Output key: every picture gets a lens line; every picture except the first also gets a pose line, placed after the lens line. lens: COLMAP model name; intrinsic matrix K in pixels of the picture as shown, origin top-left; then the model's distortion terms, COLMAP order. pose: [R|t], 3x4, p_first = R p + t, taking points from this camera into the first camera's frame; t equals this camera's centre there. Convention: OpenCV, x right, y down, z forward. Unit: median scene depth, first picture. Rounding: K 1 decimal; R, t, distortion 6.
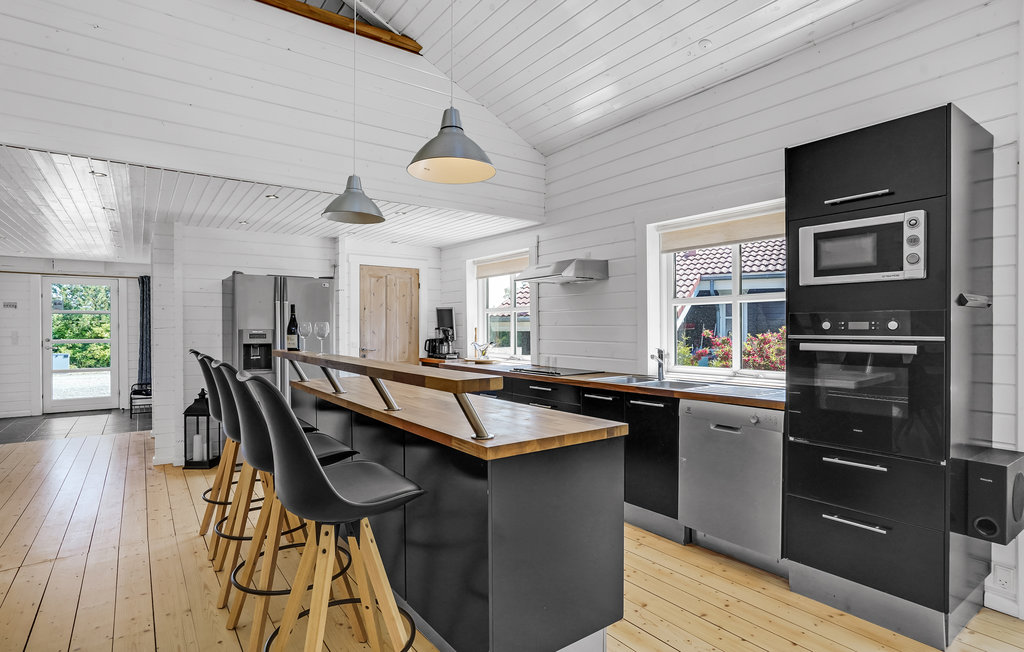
lens RADIAL K [[514.3, 0, 512.0], [0, 514.3, 326.0], [0, 0, 1]] dist [-0.039147, 0.037658]
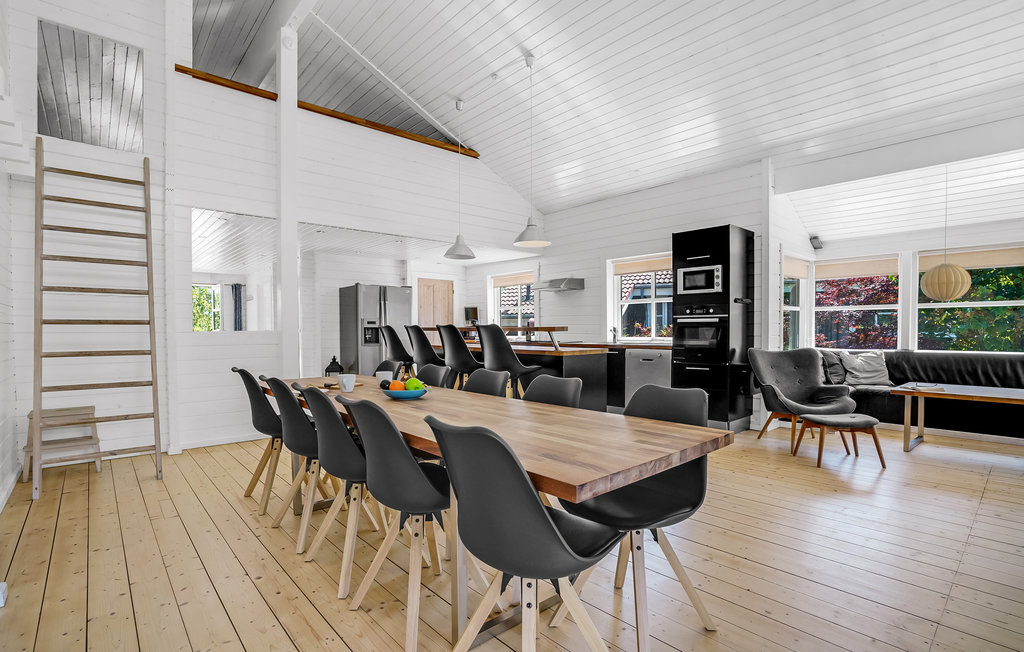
lens RADIAL K [[473.9, 0, 512.0], [0, 473.9, 326.0], [0, 0, 1]] dist [-0.000998, 0.000081]
pose [[0.994722, -0.002058, 0.102587, -0.269733], [0.002379, 0.999993, -0.003006, 0.046200], [-0.102580, 0.003234, 0.994720, -0.710557]]
